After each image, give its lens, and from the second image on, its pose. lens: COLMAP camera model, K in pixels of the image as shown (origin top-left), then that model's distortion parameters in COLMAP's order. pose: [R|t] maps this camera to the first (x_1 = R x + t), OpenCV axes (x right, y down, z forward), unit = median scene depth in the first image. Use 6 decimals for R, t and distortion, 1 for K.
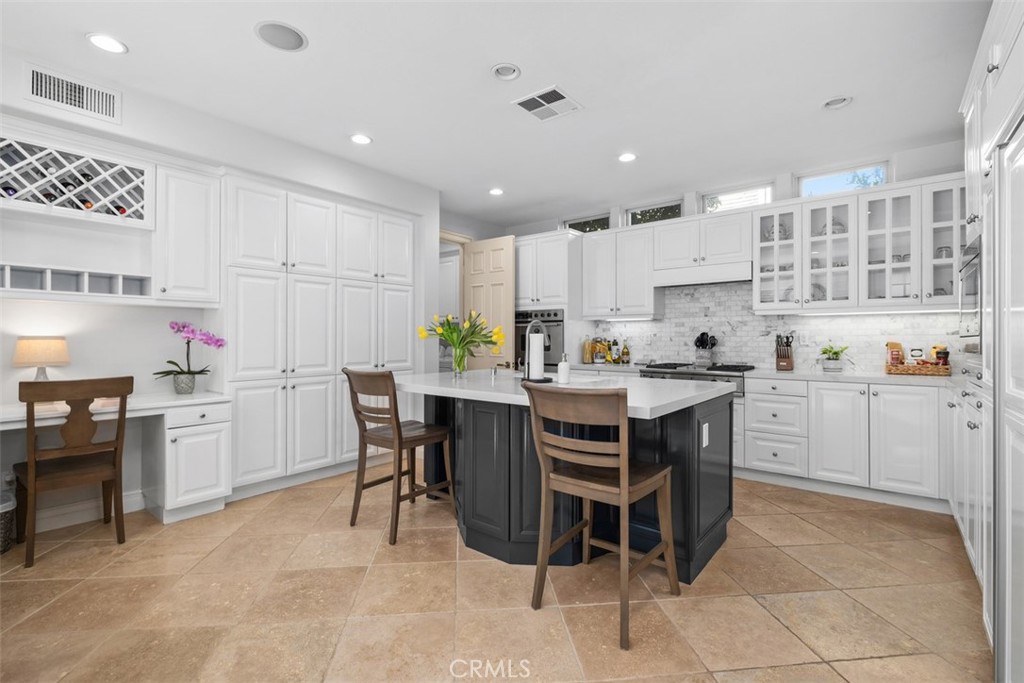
lens RADIAL K [[468.7, 0, 505.2], [0, 468.7, 337.7], [0, 0, 1]] dist [0.002888, -0.000128]
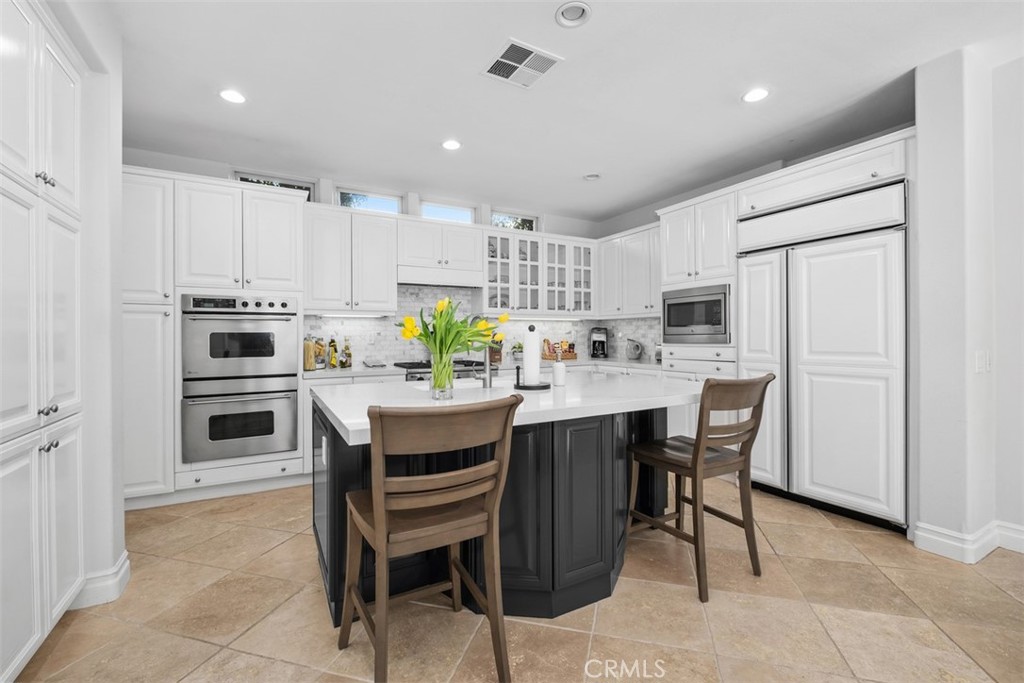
lens RADIAL K [[446.4, 0, 511.5], [0, 446.4, 339.1], [0, 0, 1]] dist [-0.004696, -0.003737]
pose [[0.351565, -0.008072, 0.936129, -0.596488], [0.004430, 0.999966, 0.006959, -0.000294], [-0.936153, 0.001700, 0.351589, 0.637412]]
